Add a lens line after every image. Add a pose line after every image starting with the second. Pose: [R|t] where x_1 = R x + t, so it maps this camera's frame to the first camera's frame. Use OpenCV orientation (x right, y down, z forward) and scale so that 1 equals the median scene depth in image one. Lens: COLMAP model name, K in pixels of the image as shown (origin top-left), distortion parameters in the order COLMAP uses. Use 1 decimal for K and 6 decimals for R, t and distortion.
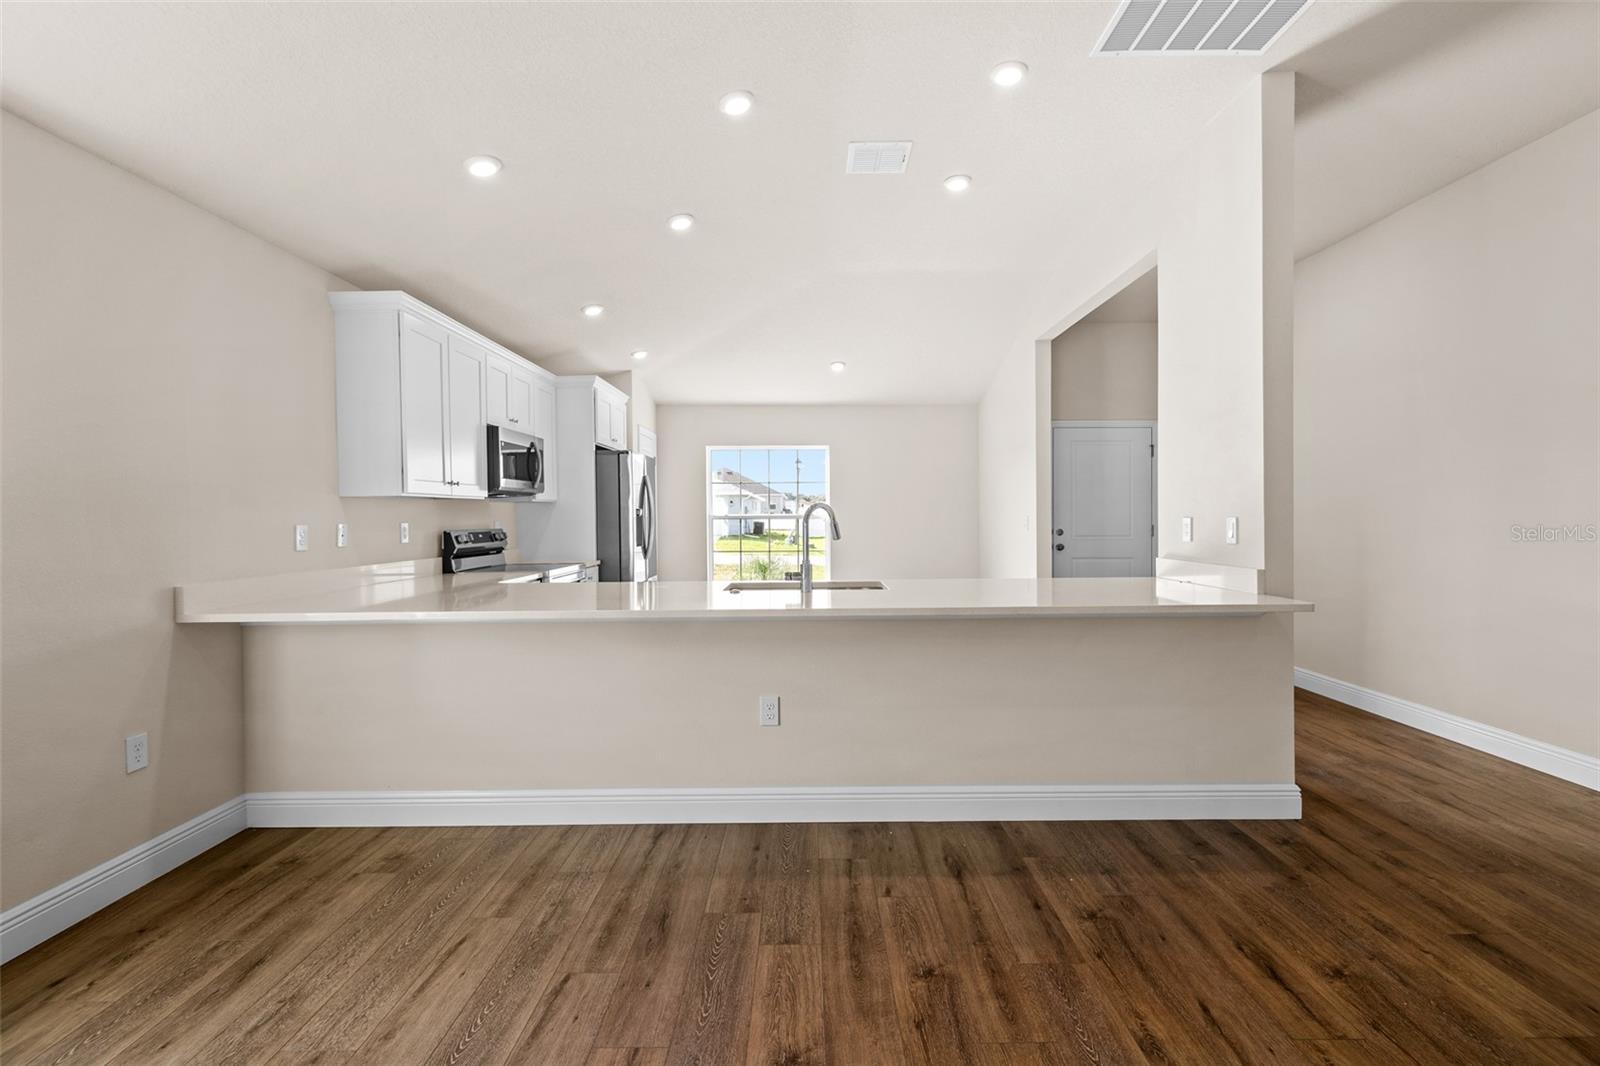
lens RADIAL K [[727.0, 0, 806.7], [0, 727.0, 521.8], [0, 0, 1]] dist [0.002598, -0.000277]
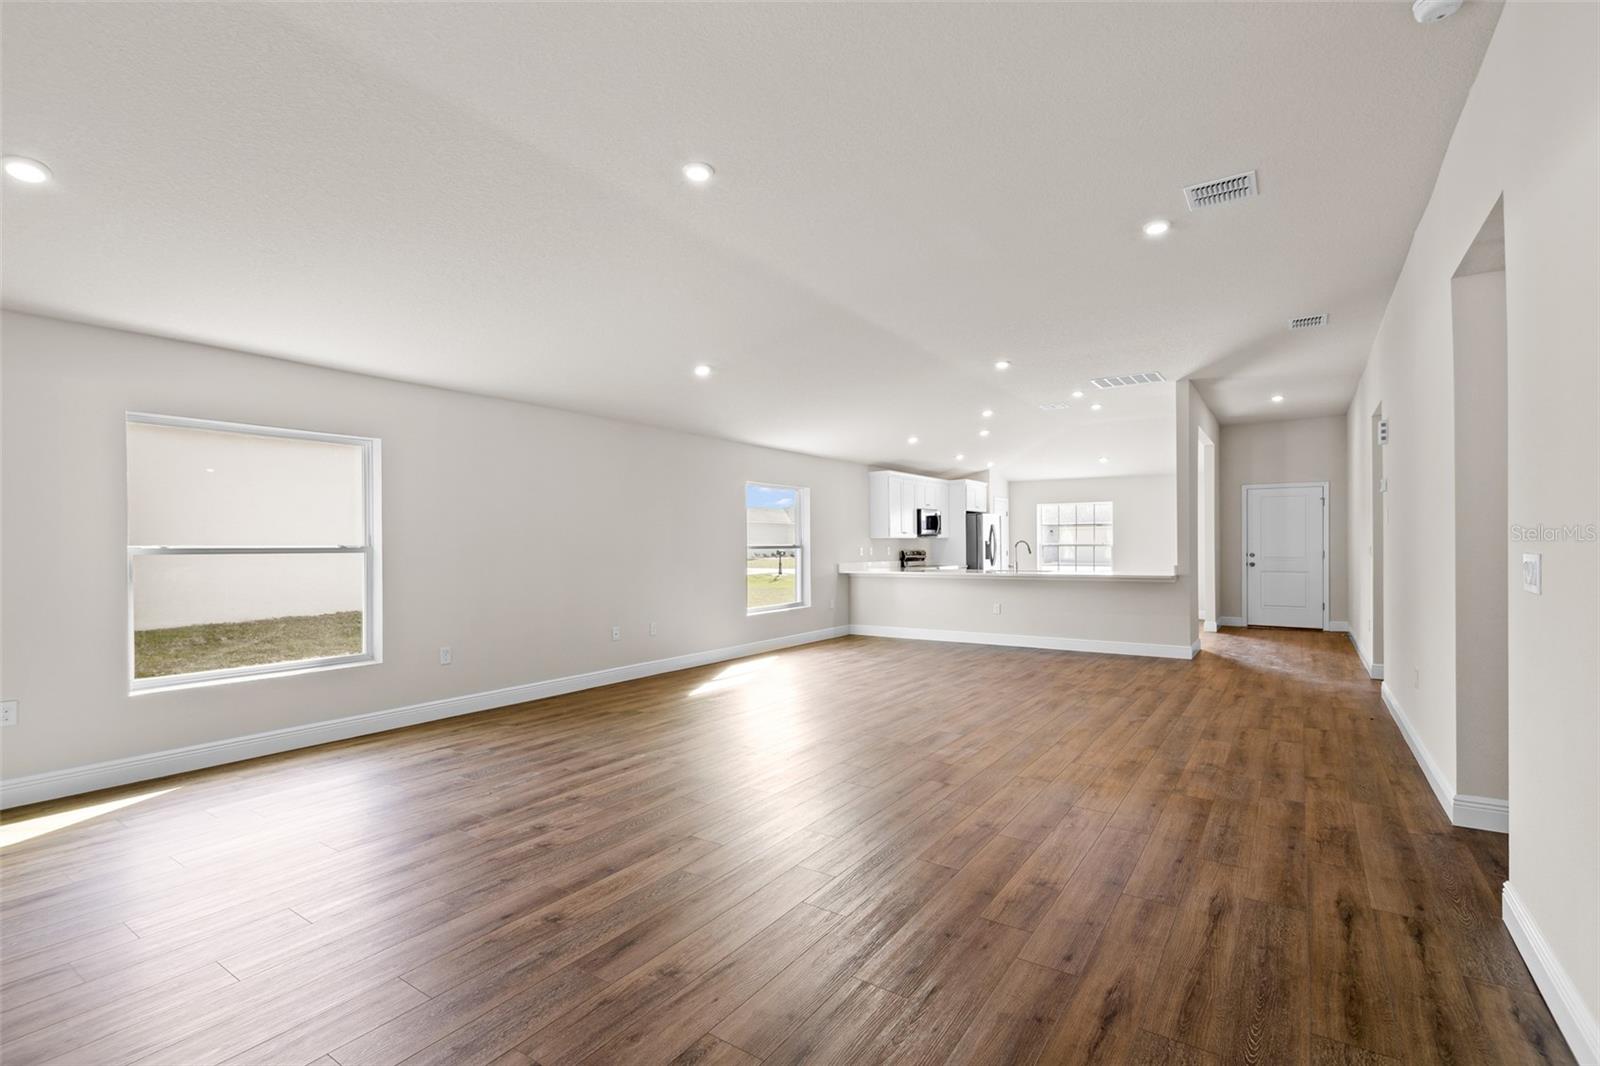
lens RADIAL K [[722.1, 0, 811.7], [0, 722.1, 543.6], [0, 0, 1]] dist [0.017026, 0.000013]
pose [[0.830947, 0.000206, -0.556352, 0.821973], [-0.004302, 0.999972, -0.006056, 0.006538], [0.556335, 0.007425, 0.830925, -1.622448]]
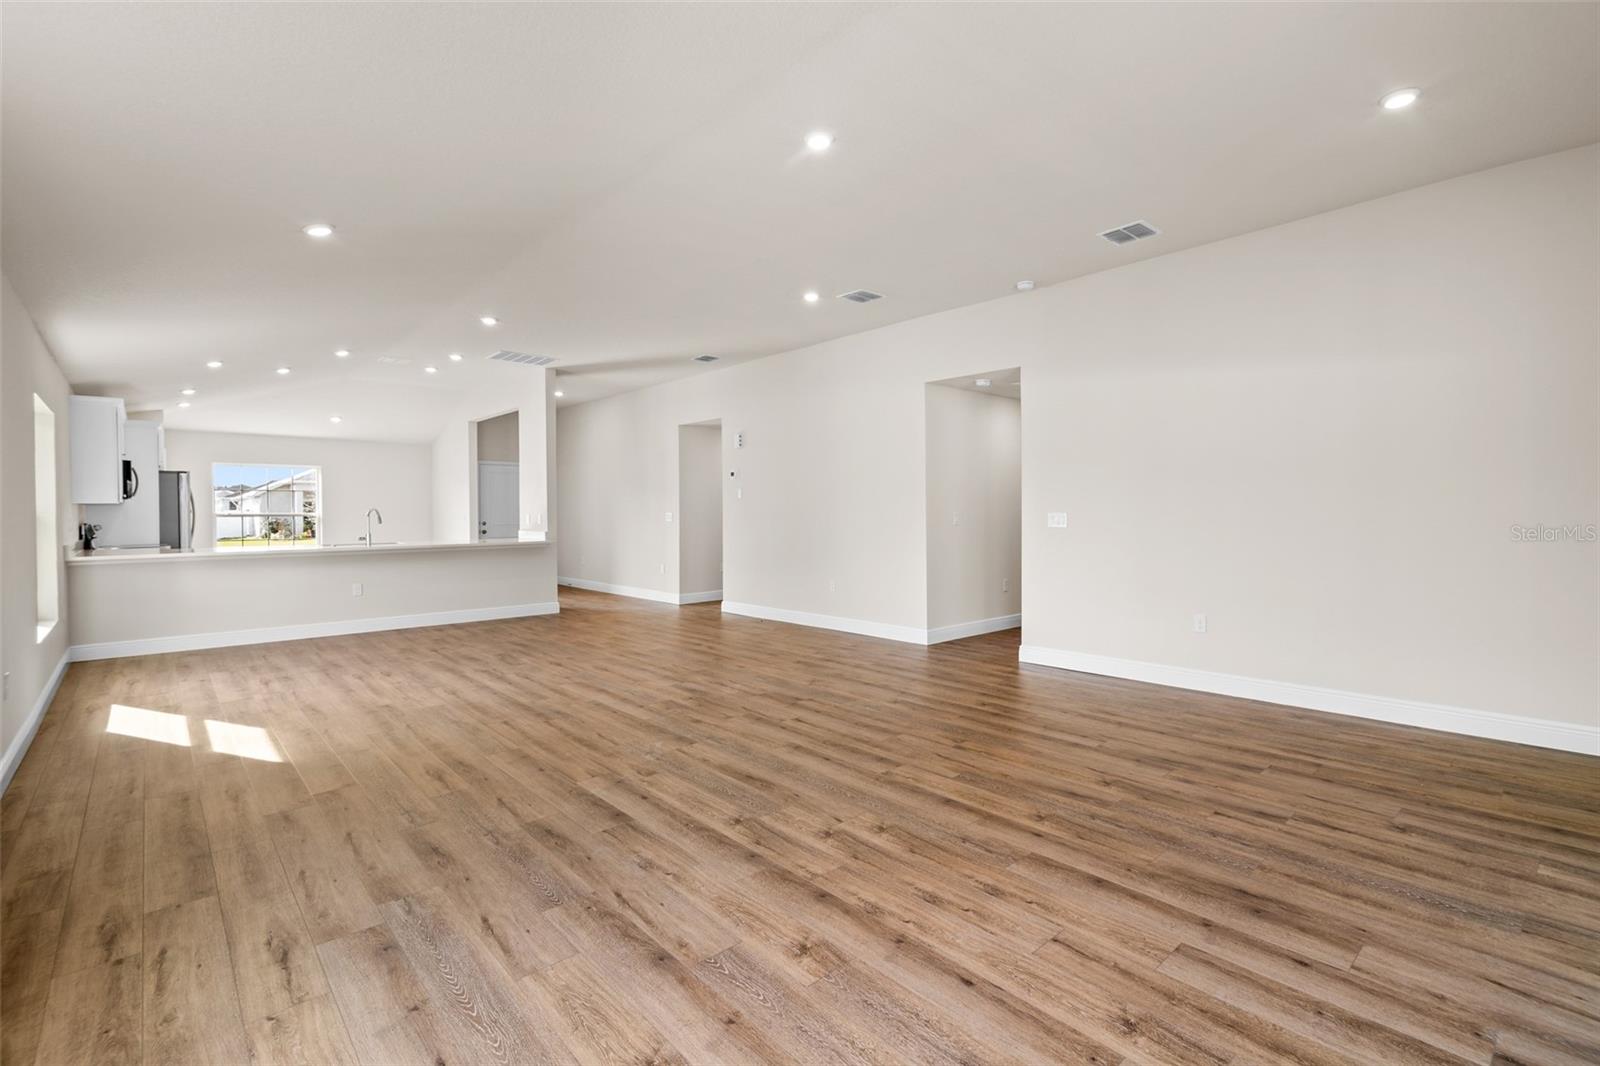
lens RADIAL K [[727.0, 0, 806.7], [0, 727.0, 521.8], [0, 0, 1]] dist [0.002598, -0.000277]
pose [[0.741030, -0.006363, 0.671442, -0.496891], [0.006788, 0.999975, 0.001986, 0.023298], [-0.671438, 0.003086, 0.741054, -1.614207]]
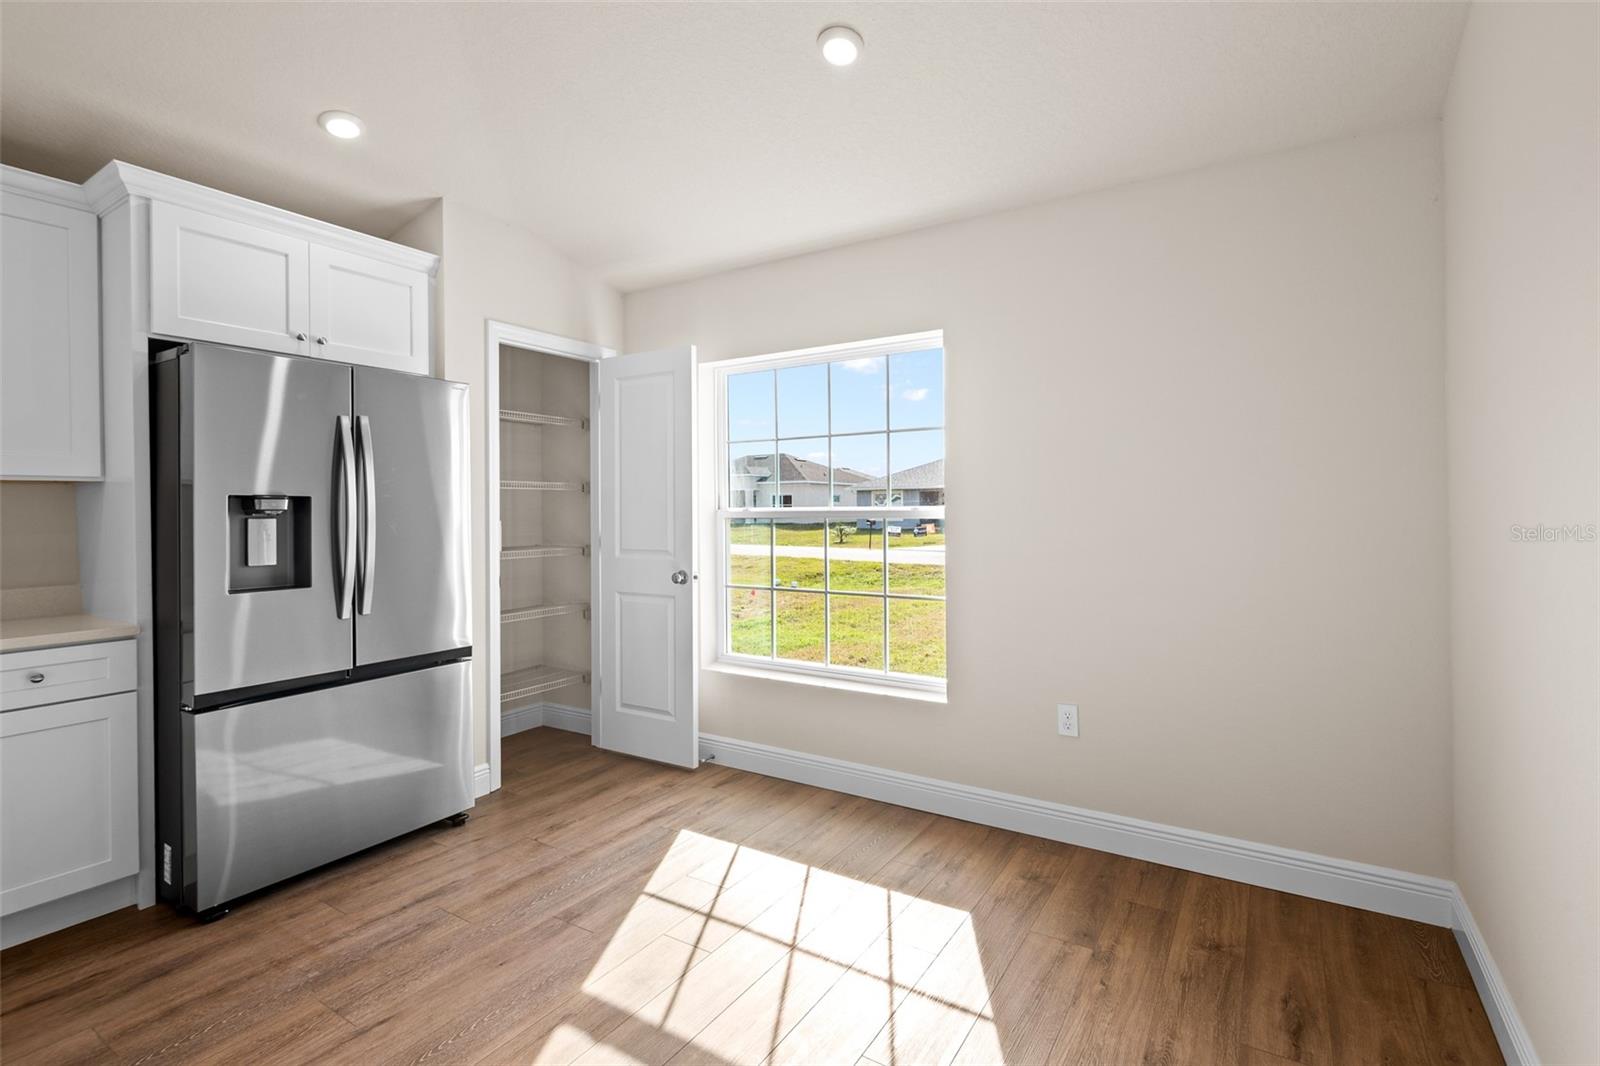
lens RADIAL K [[738.9, 0, 814.5], [0, 738.9, 514.1], [0, 0, 1]] dist [-0.003363, -0.000504]
pose [[0.849119, 0.003864, -0.528188, 0.390299], [-0.003287, 0.999993, 0.002030, -0.016022], [0.528192, 0.000012, 0.849125, 1.365521]]
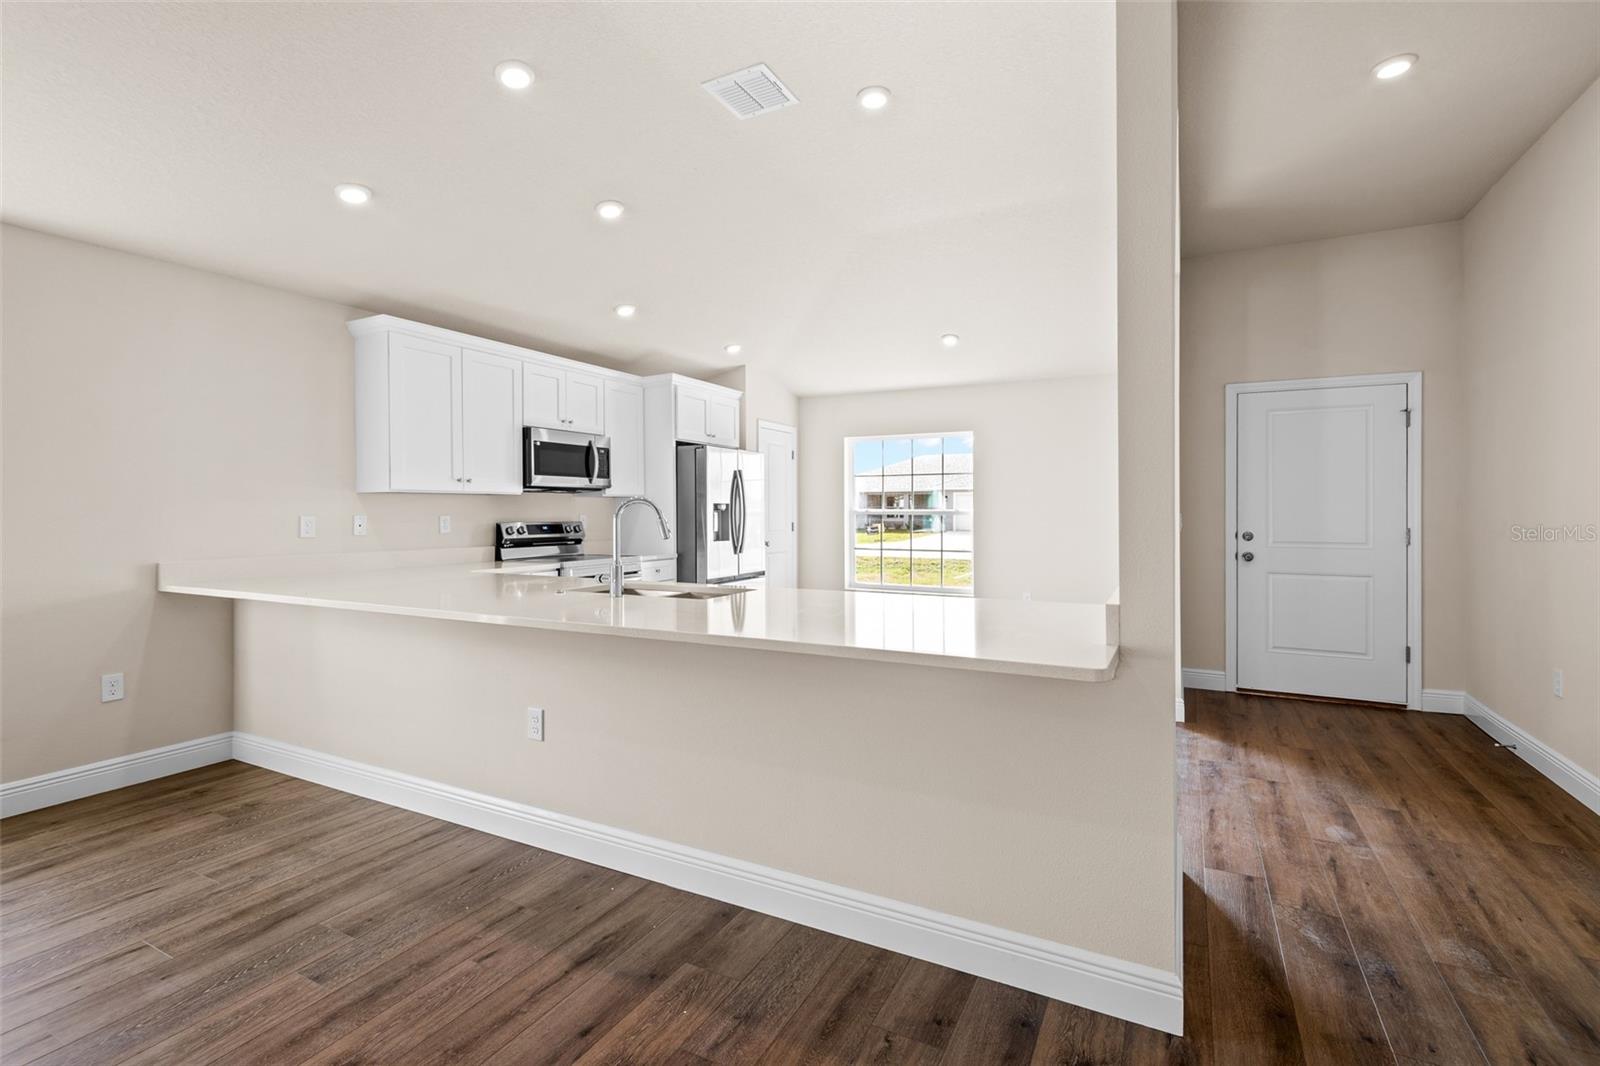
lens RADIAL K [[732.6, 0, 804.4], [0, 732.6, 511.4], [0, 0, 1]] dist [0.000615, -0.000416]
pose [[0.886229, 0.006458, -0.463202, 0.560792], [-0.009184, 0.999951, -0.003631, -0.007154], [0.463156, 0.007472, 0.886245, 0.276169]]
